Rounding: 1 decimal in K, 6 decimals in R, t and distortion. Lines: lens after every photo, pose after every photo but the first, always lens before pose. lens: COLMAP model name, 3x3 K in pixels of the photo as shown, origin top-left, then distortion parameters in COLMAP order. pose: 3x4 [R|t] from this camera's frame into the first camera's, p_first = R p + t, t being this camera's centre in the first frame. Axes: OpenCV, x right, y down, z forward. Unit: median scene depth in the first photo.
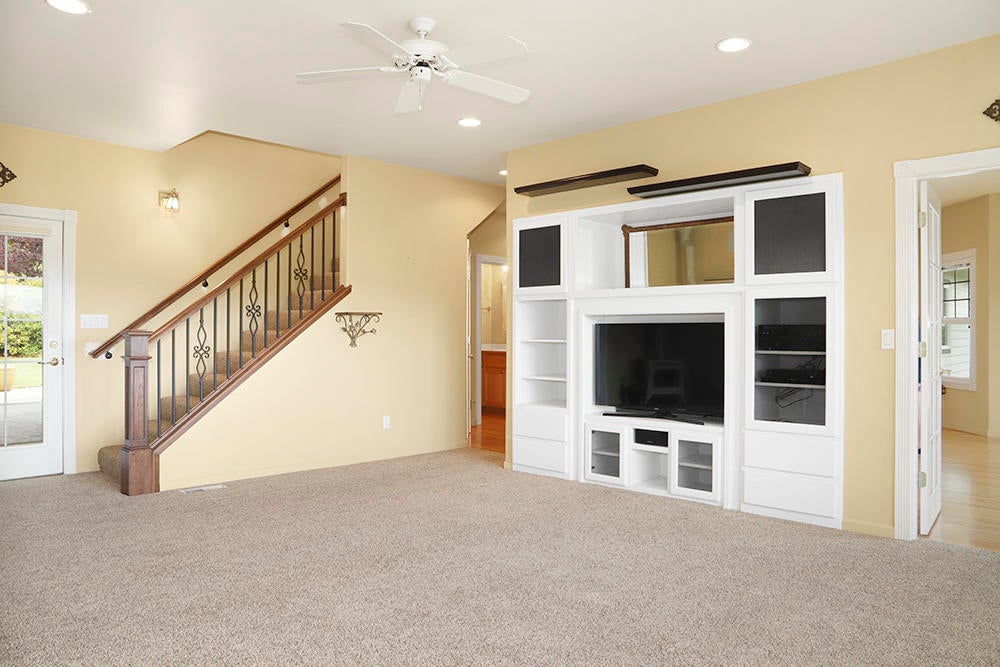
lens RADIAL K [[697.6, 0, 500.0], [0, 697.6, 333.5], [0, 0, 1]] dist [-0.065730, -0.002742]
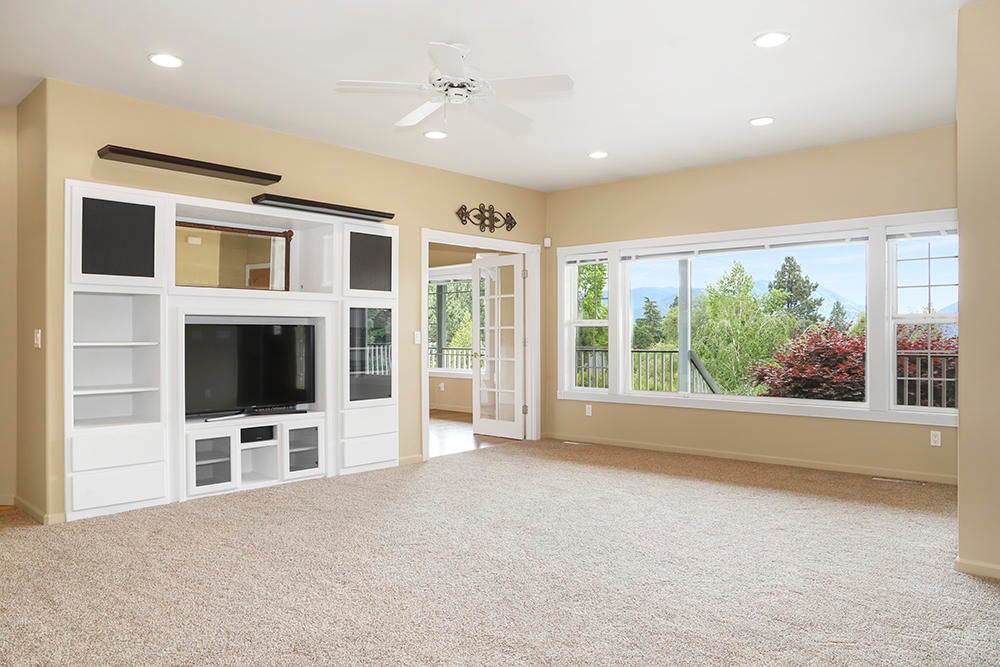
lens RADIAL K [[697.6, 0, 500.0], [0, 697.6, 333.5], [0, 0, 1]] dist [-0.065730, -0.002742]
pose [[-0.015089, 0.002700, 0.999883, -0.855230], [0.004667, 0.999986, -0.002630, 0.003228], [-0.999875, 0.004627, -0.015102, 0.674092]]
